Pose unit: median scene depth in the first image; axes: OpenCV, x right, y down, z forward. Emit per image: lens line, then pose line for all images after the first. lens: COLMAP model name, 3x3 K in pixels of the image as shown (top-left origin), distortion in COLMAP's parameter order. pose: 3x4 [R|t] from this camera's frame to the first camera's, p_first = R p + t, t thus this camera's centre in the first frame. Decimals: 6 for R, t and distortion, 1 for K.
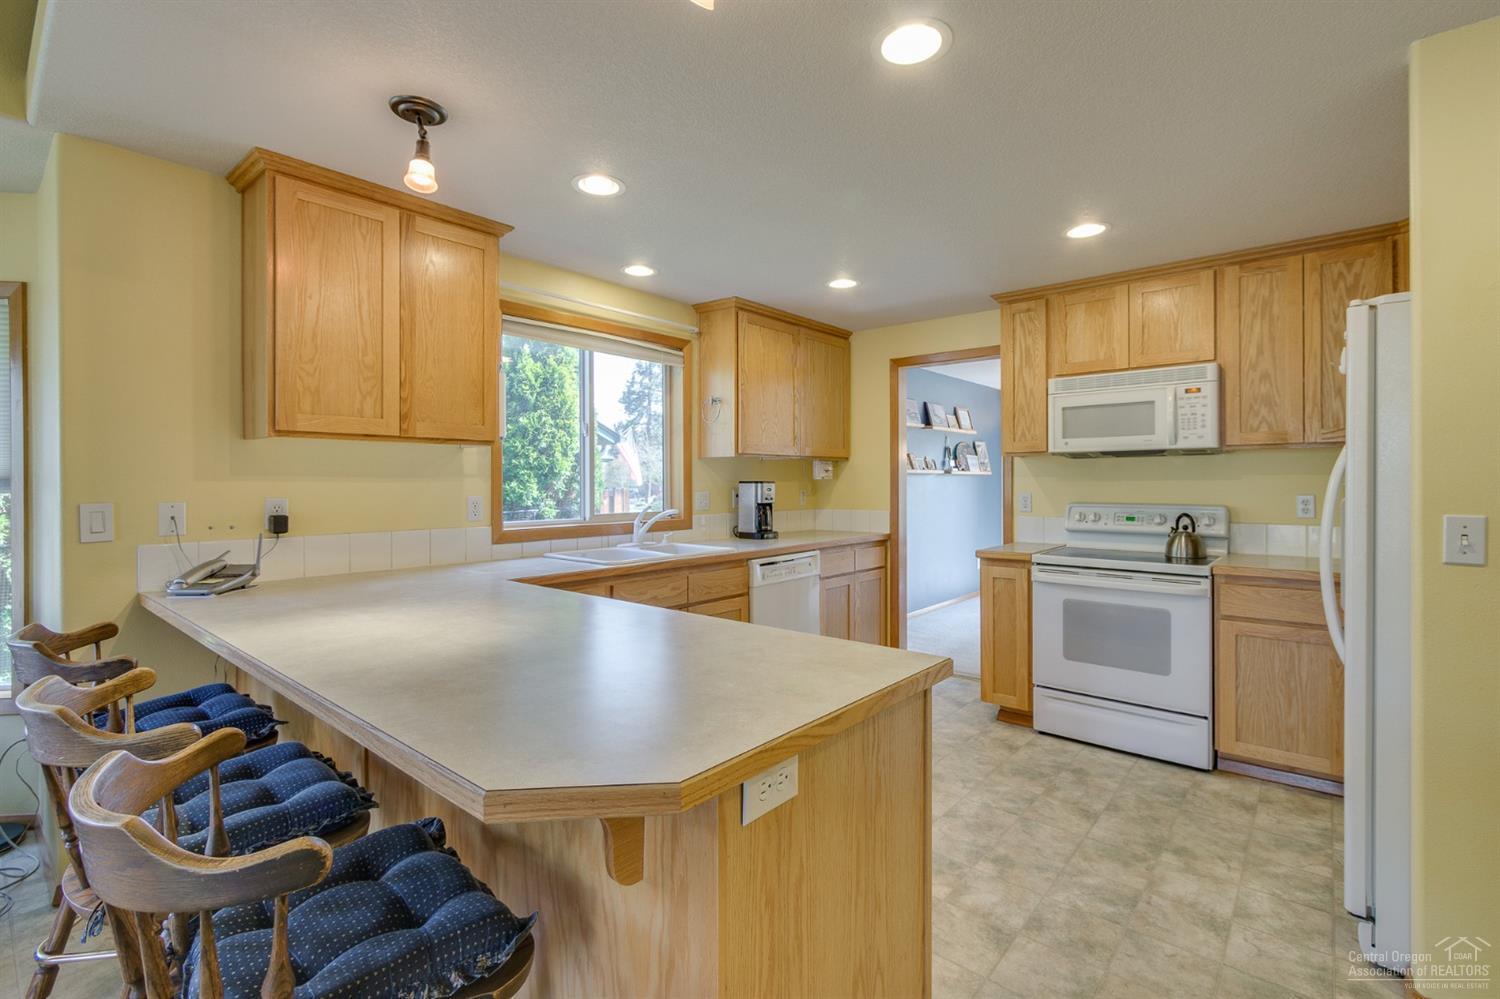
lens RADIAL K [[693.3, 0, 761.7], [0, 693.3, 480.9], [0, 0, 1]] dist [-0.001919, -0.000465]
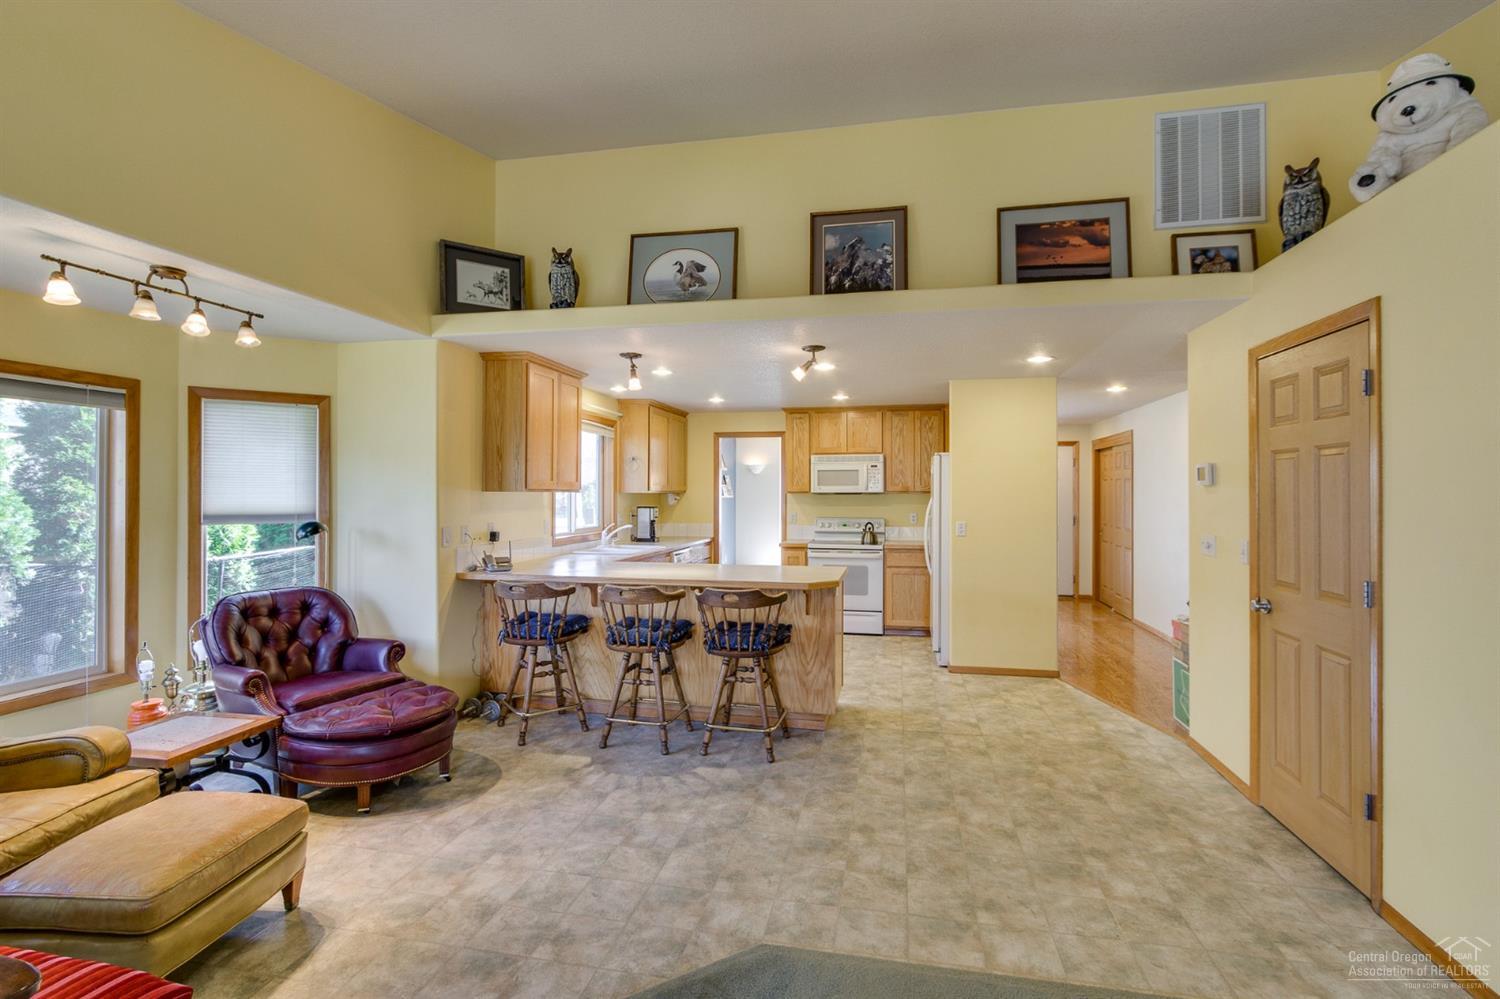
lens RADIAL K [[693.3, 0, 760.3], [0, 693.3, 491.9], [0, 0, 1]] dist [-0.001919, -0.000465]
pose [[0.878812, 0.003199, 0.477158, -0.700058], [-0.003619, 0.999993, -0.000039, -0.044962], [-0.477155, -0.001693, 0.878818, -0.715347]]
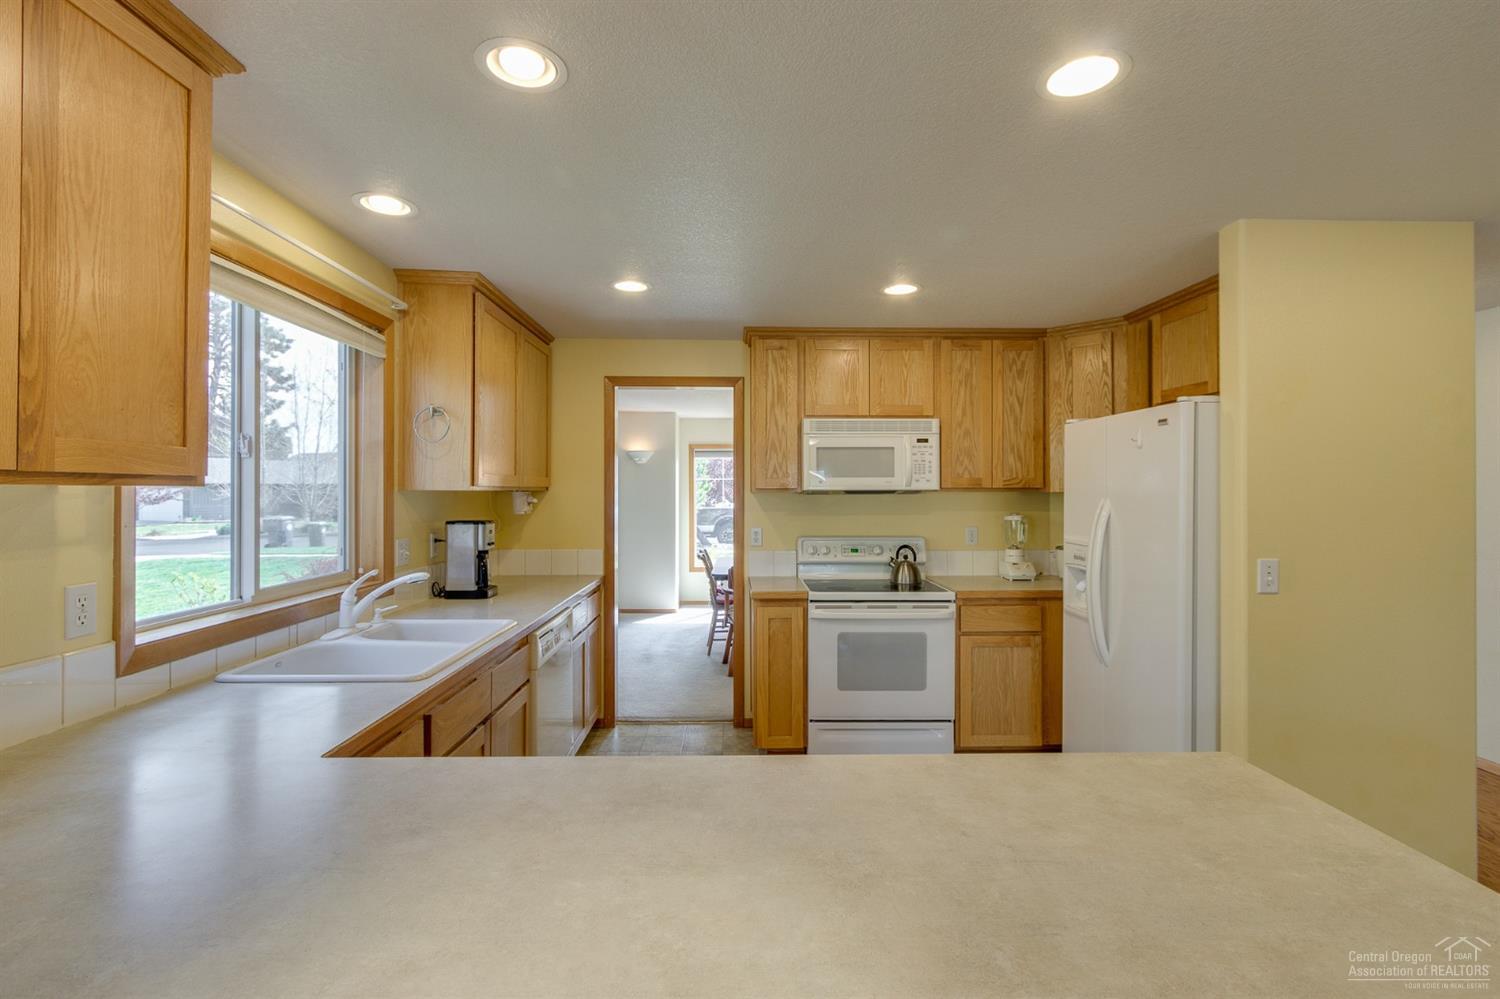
lens RADIAL K [[693.3, 0, 751.9], [0, 693.3, 490.6], [0, 0, 1]] dist [-0.001919, -0.000465]
pose [[0.749089, 0.004781, 0.662452, -0.347757], [-0.003834, 0.999989, -0.002881, -0.039633], [-0.662459, -0.000381, 0.749098, 0.298673]]
